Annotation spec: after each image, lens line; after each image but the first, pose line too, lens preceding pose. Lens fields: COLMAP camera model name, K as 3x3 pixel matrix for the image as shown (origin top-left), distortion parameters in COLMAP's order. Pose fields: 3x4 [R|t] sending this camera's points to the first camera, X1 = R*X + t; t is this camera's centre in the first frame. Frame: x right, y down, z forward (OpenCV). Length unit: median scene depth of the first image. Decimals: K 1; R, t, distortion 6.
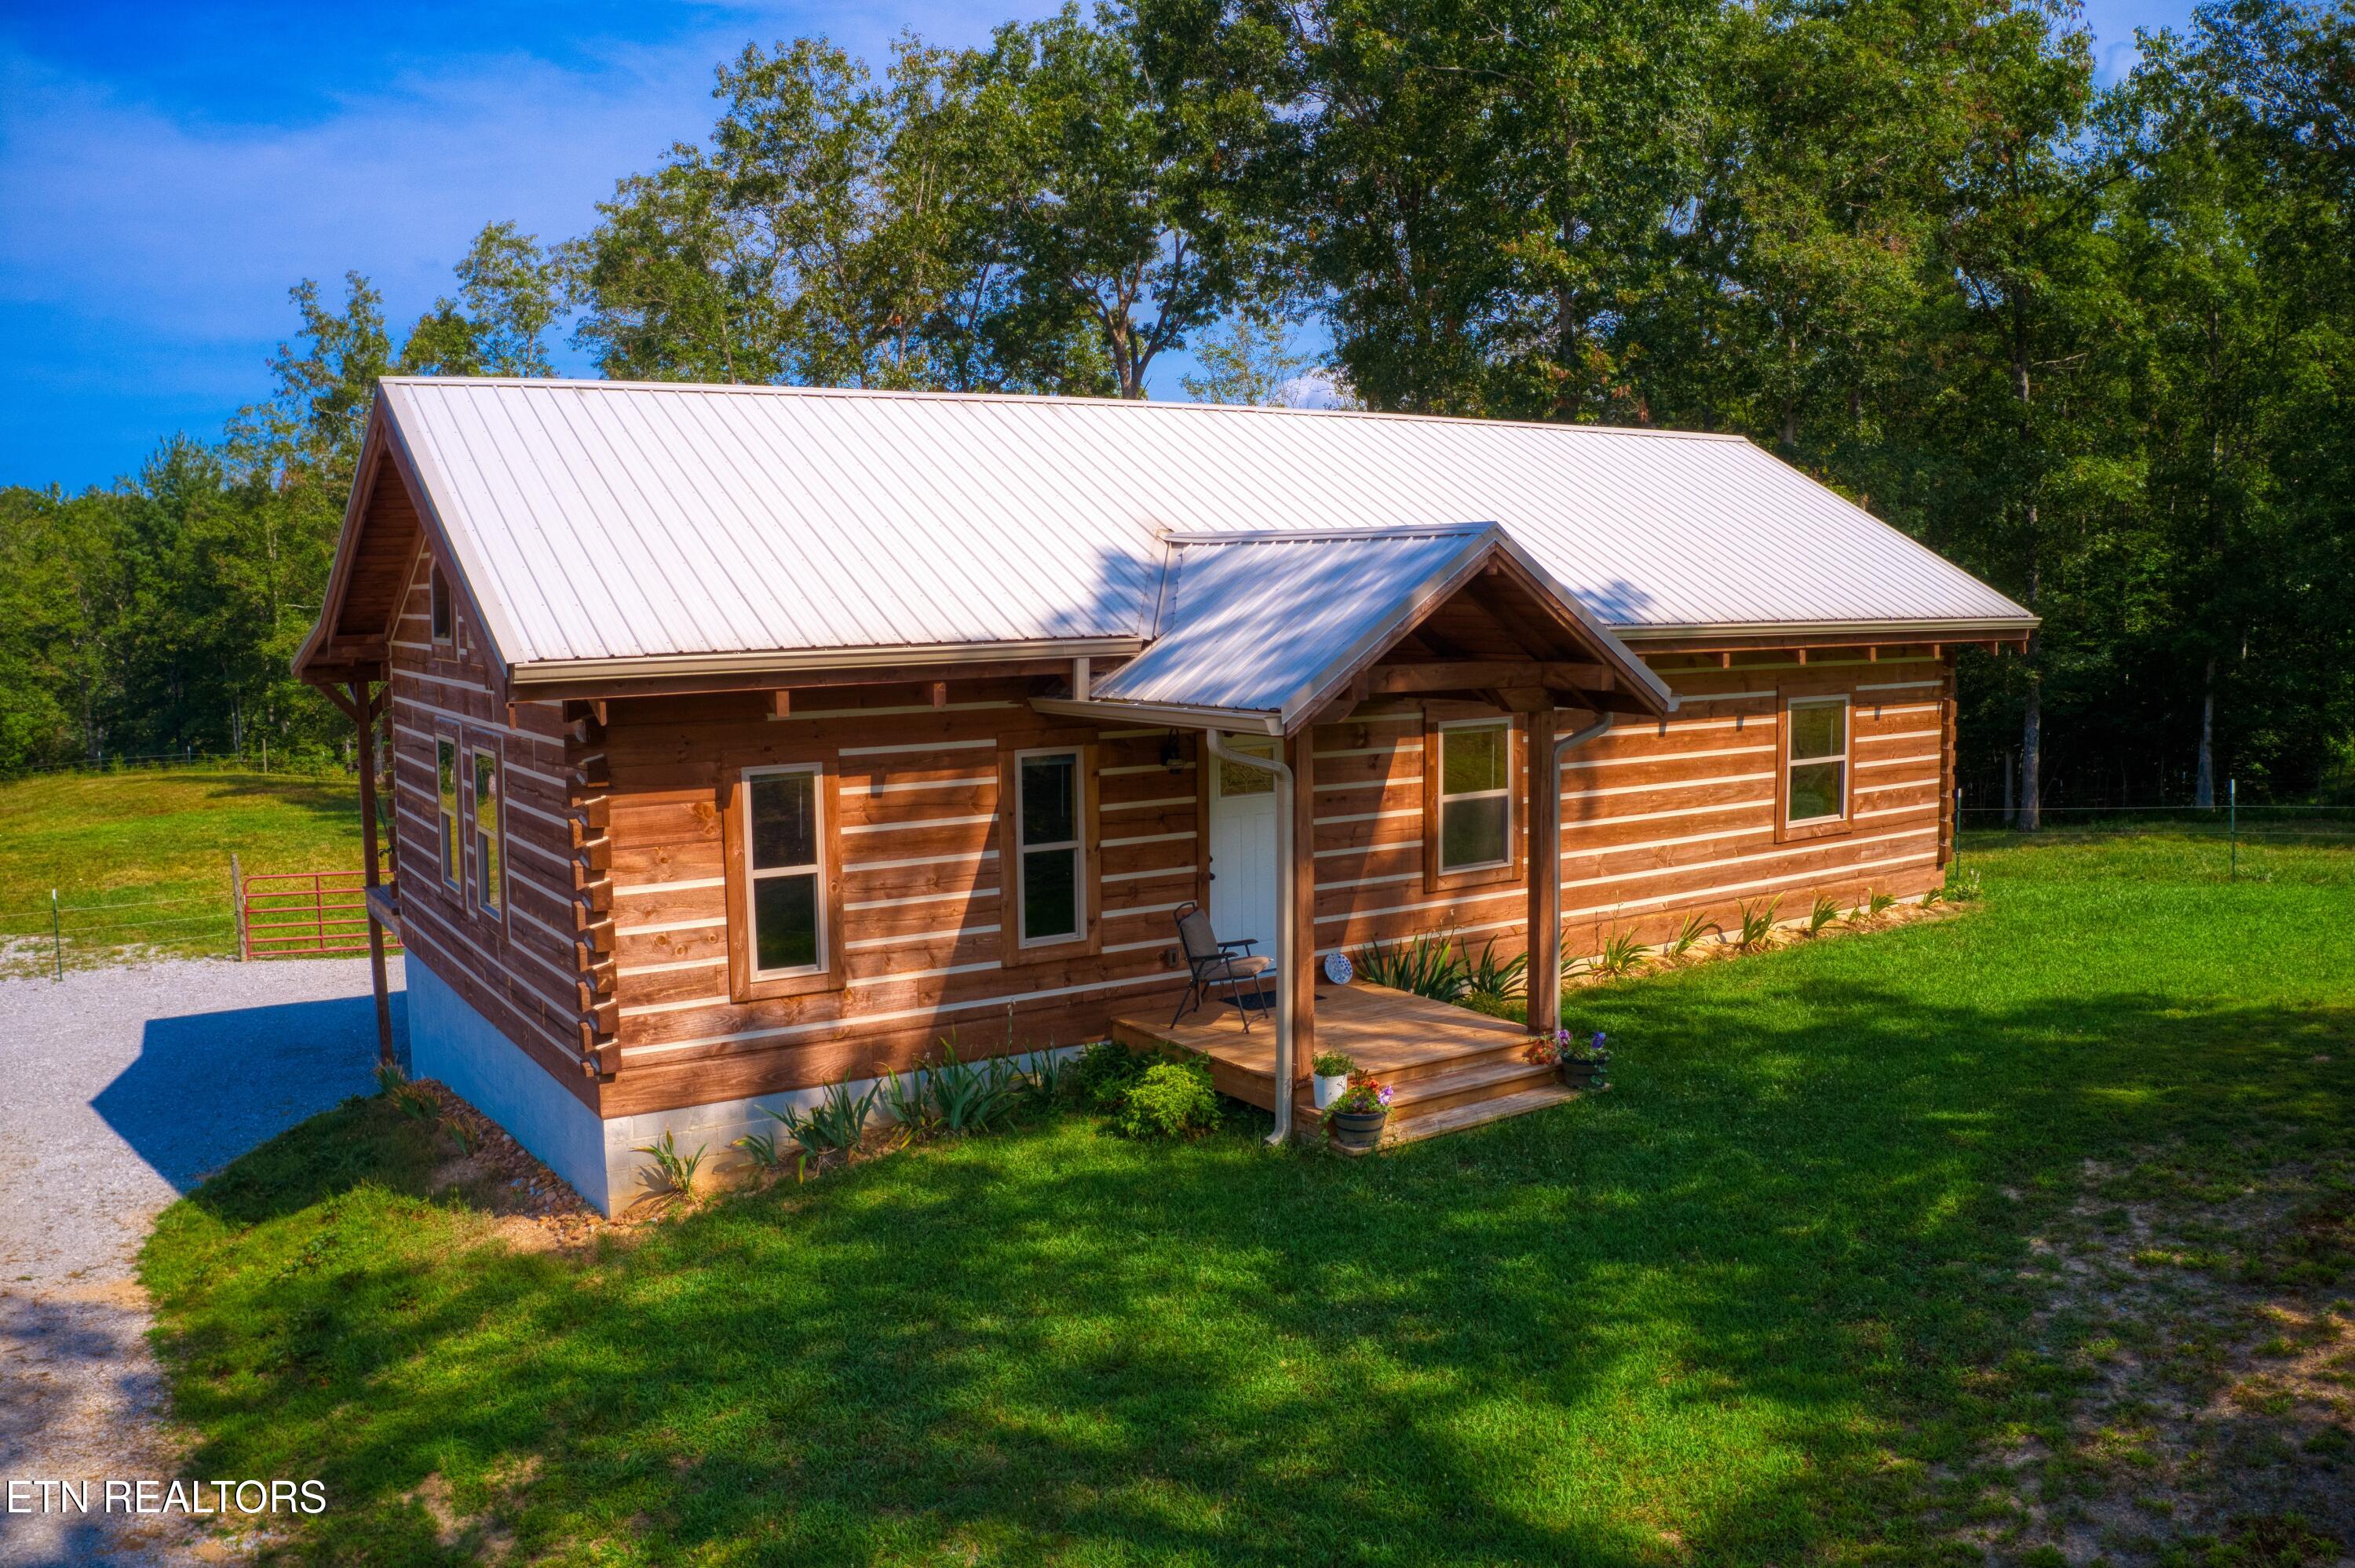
lens RADIAL K [[1860.7, 0, 1198.6], [0, 1860.7, 769.1], [0, 0, 1]] dist [-0.195165, 0.026657]
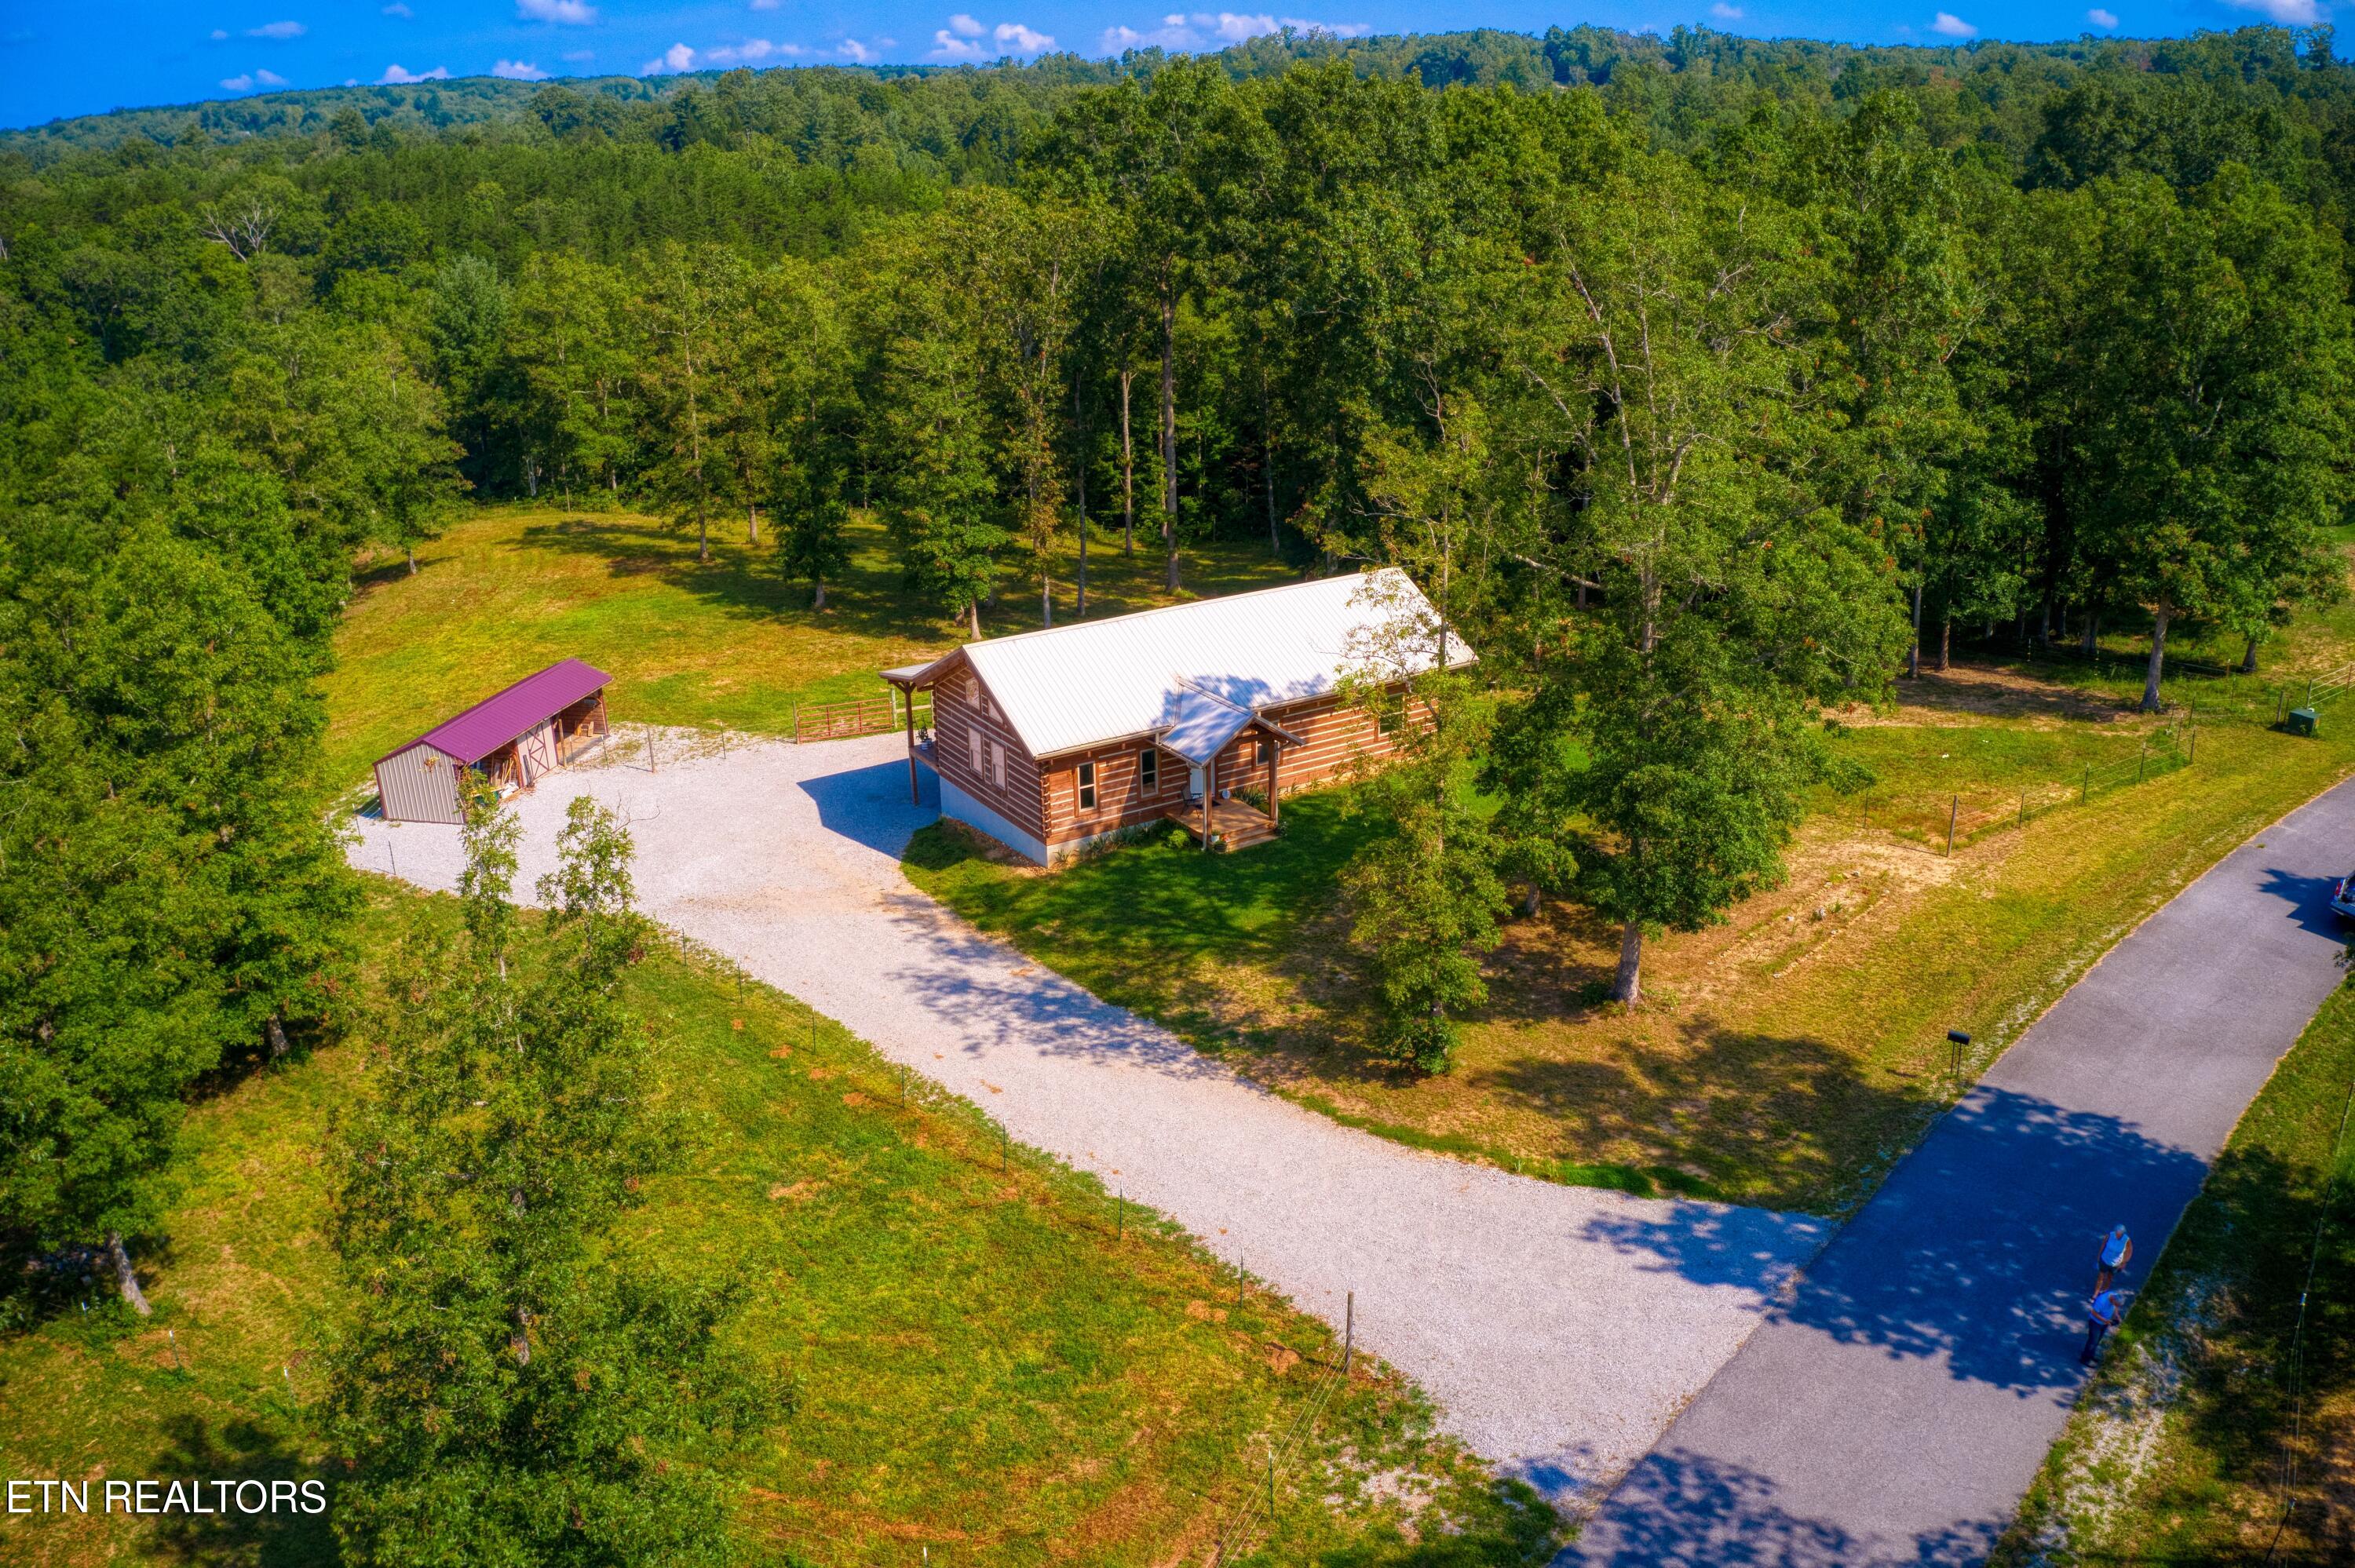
lens RADIAL K [[1860.7, 0, 1189.3], [0, 1860.7, 798.9], [0, 0, 1]] dist [-0.195165, 0.026657]
pose [[0.999639, 0.004811, -0.026449, 0.083313], [0.002313, 0.964815, 0.262918, -0.717355], [0.026783, -0.262885, 0.964455, -2.151754]]
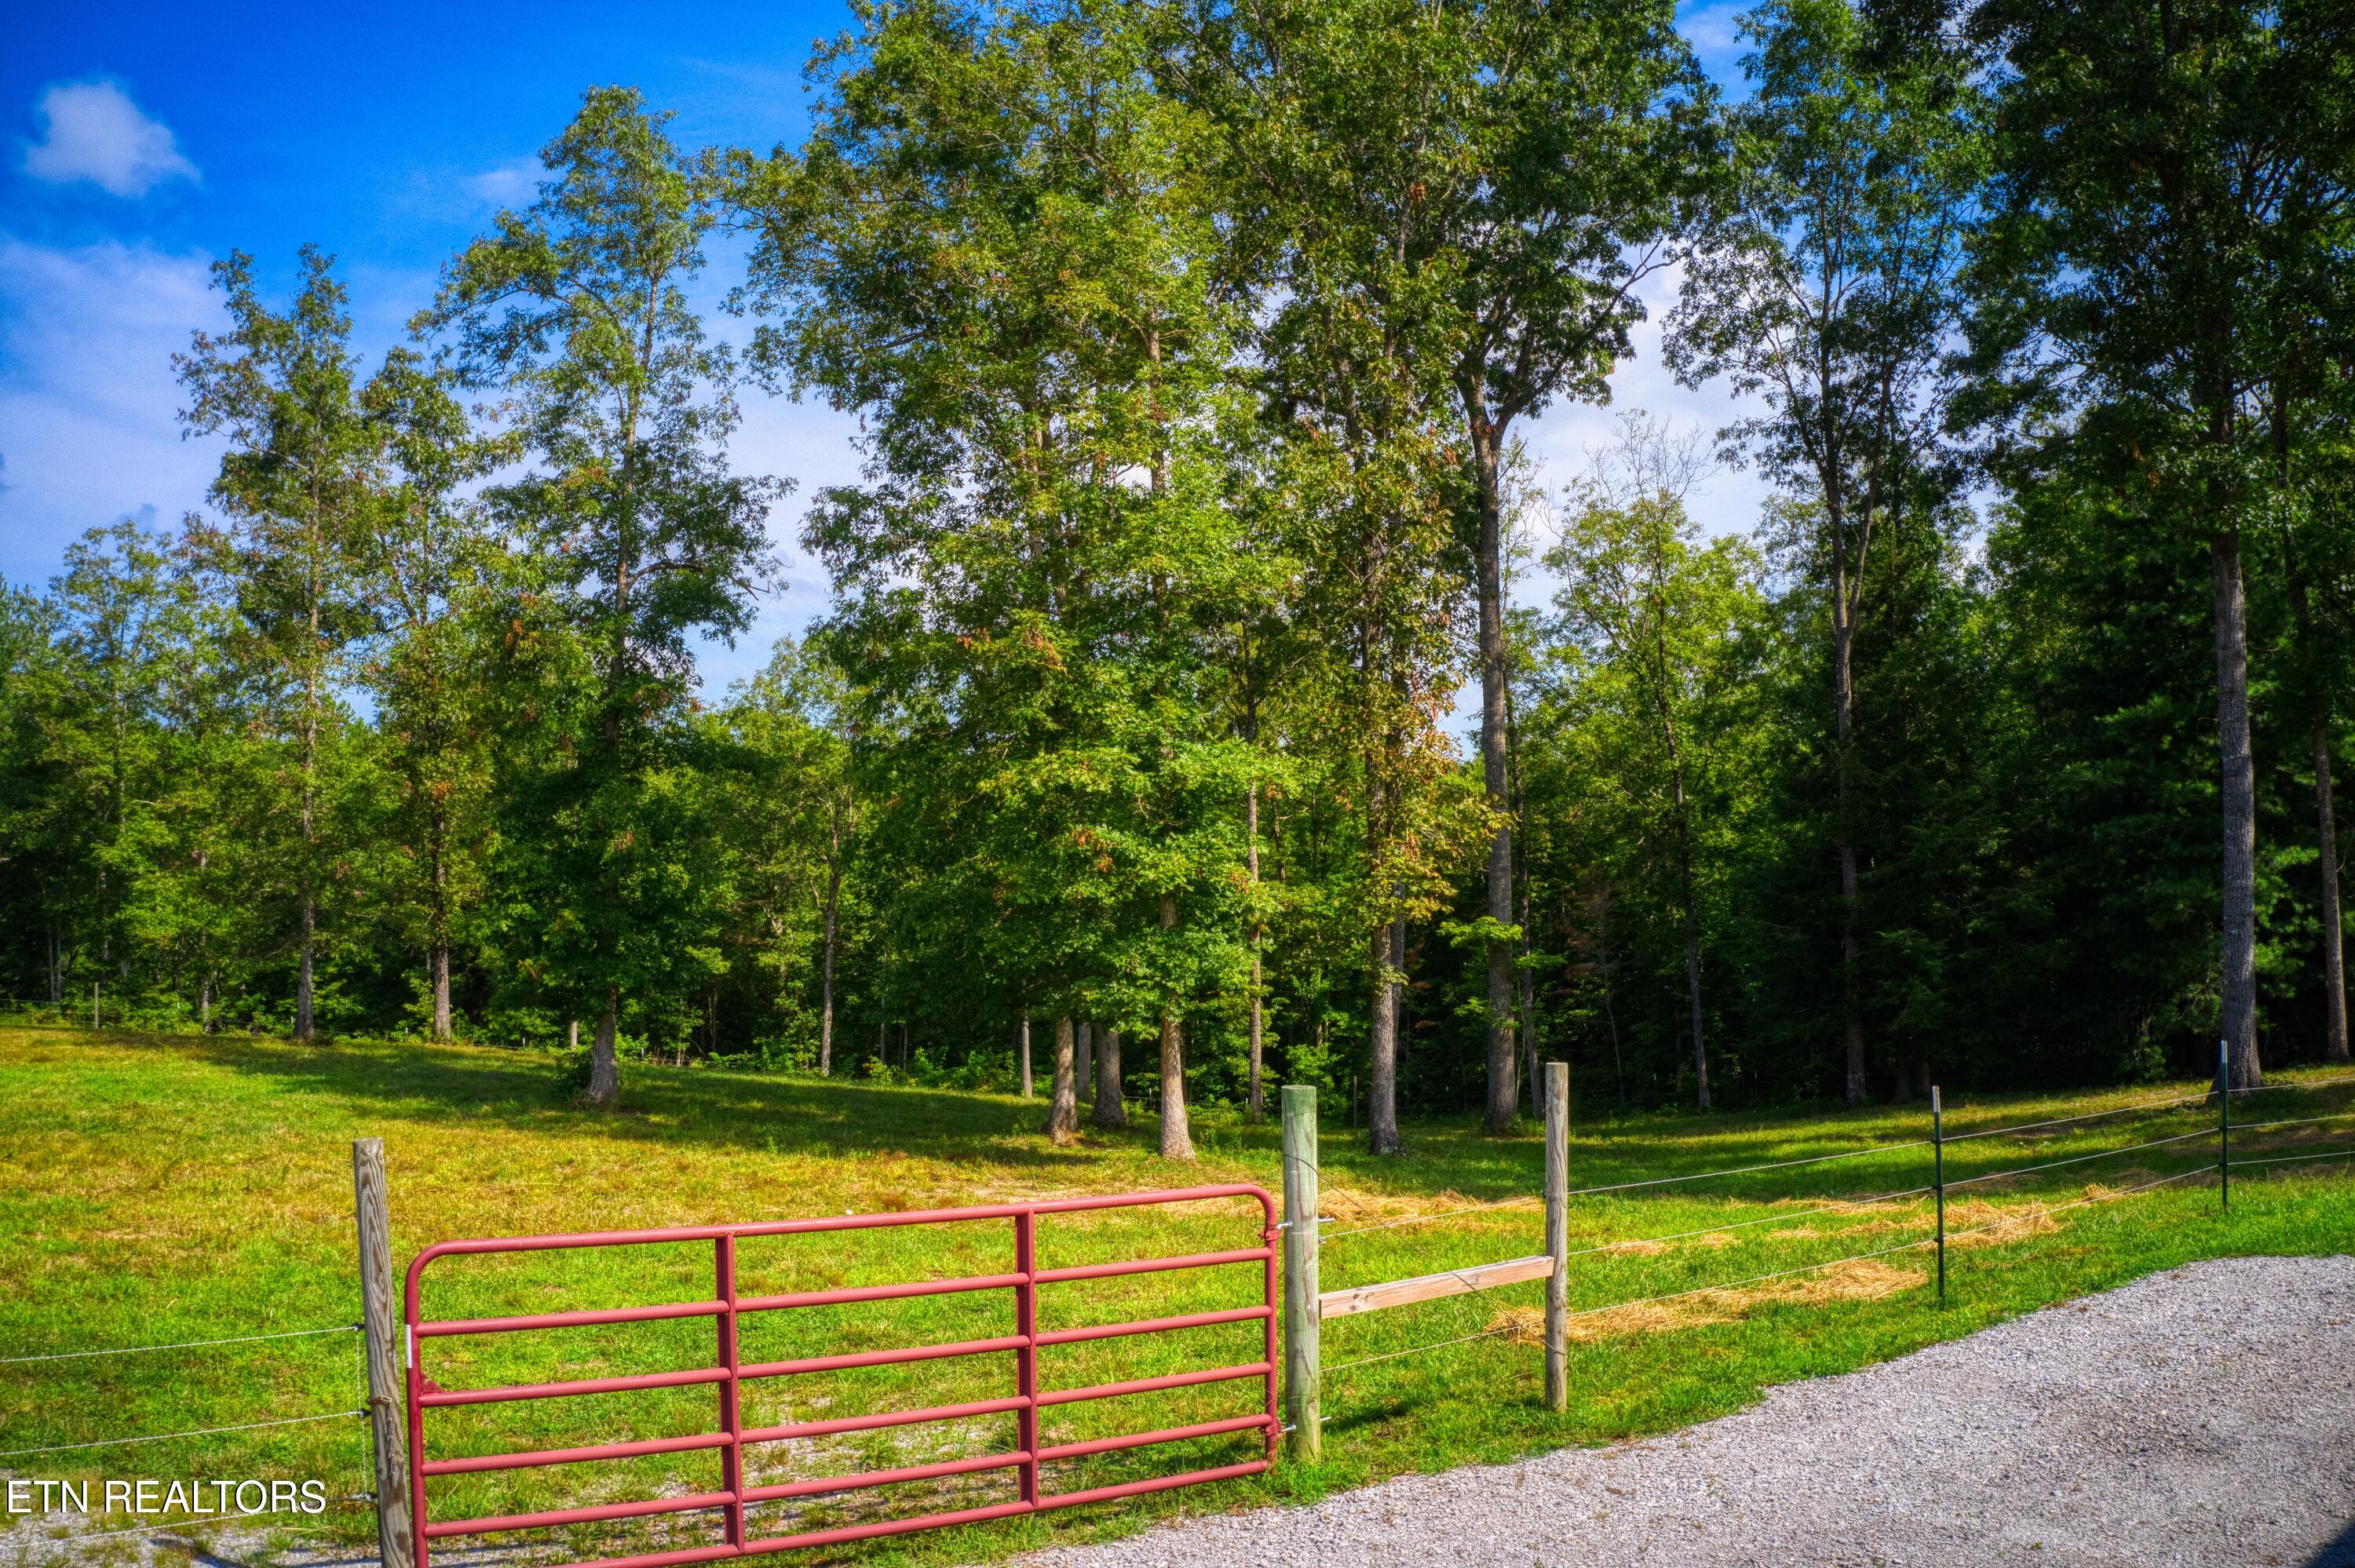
lens RADIAL K [[1860.7, 0, 1182.7], [0, 1860.7, 775.6], [0, 0, 1]] dist [-0.195165, 0.026657]
pose [[0.995457, 0.007163, 0.094942, -0.702652], [0.007846, 0.987603, -0.156773, 0.058483], [-0.094889, 0.156806, 0.983061, 1.149836]]
